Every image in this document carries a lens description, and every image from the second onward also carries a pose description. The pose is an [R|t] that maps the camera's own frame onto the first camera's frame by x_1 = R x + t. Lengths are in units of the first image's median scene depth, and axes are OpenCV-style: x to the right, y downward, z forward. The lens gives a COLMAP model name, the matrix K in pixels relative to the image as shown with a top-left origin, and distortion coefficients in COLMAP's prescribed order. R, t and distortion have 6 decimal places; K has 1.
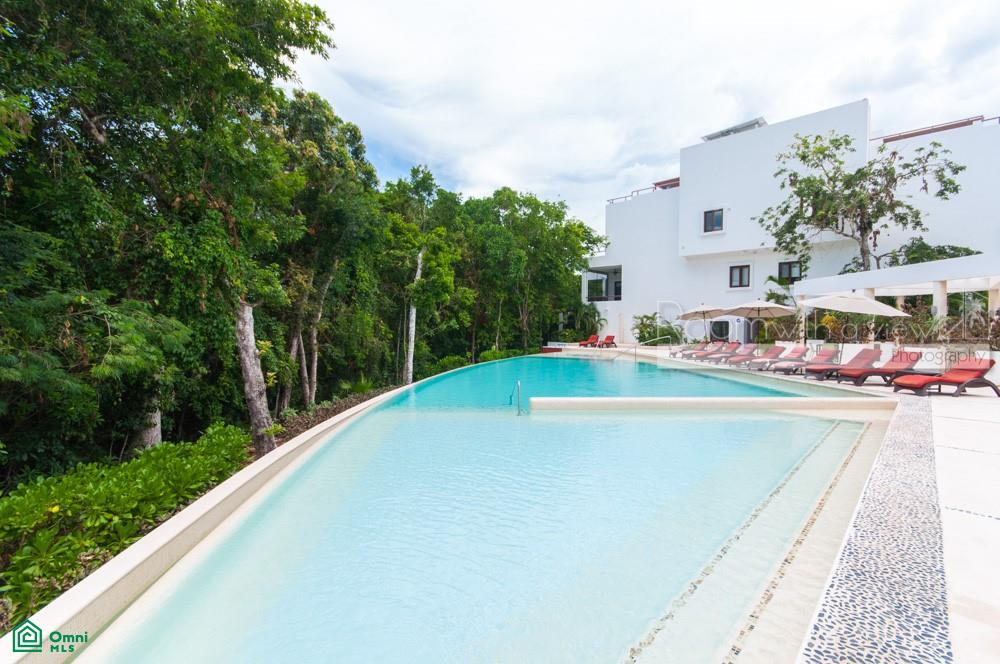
lens RADIAL K [[439.7, 0, 503.9], [0, 439.7, 331.5], [0, 0, 1]] dist [0.002536, 0.000509]
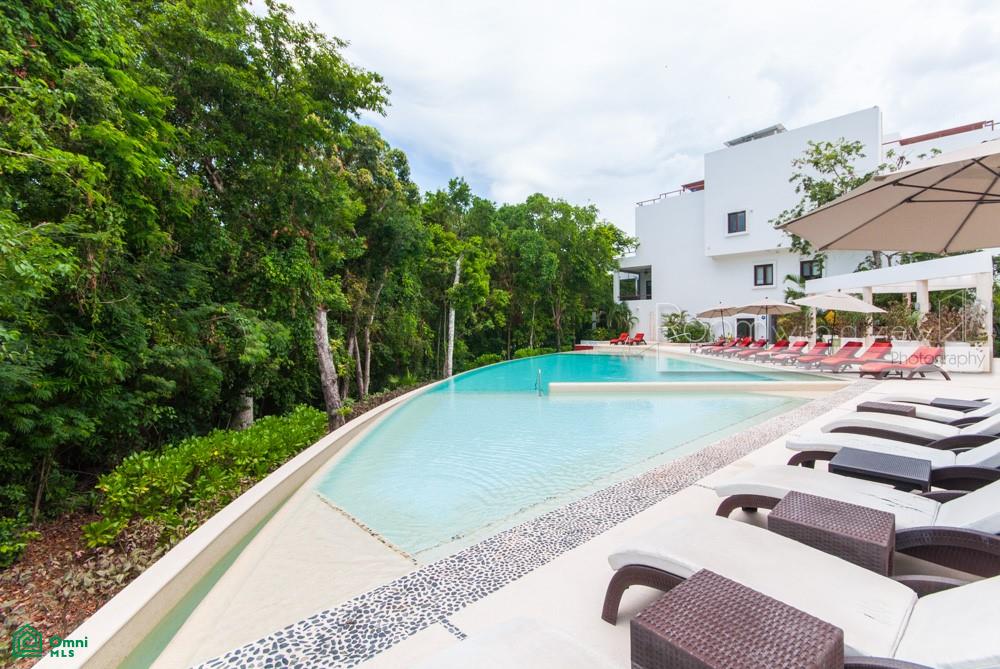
lens RADIAL K [[445.4, 0, 526.1], [0, 445.4, 321.8], [0, 0, 1]] dist [-0.001129, -0.000039]
pose [[0.999282, -0.012295, -0.035835, 0.017005], [0.011538, 0.999707, -0.021267, 0.001990], [0.036086, 0.020838, 0.999131, -0.103166]]
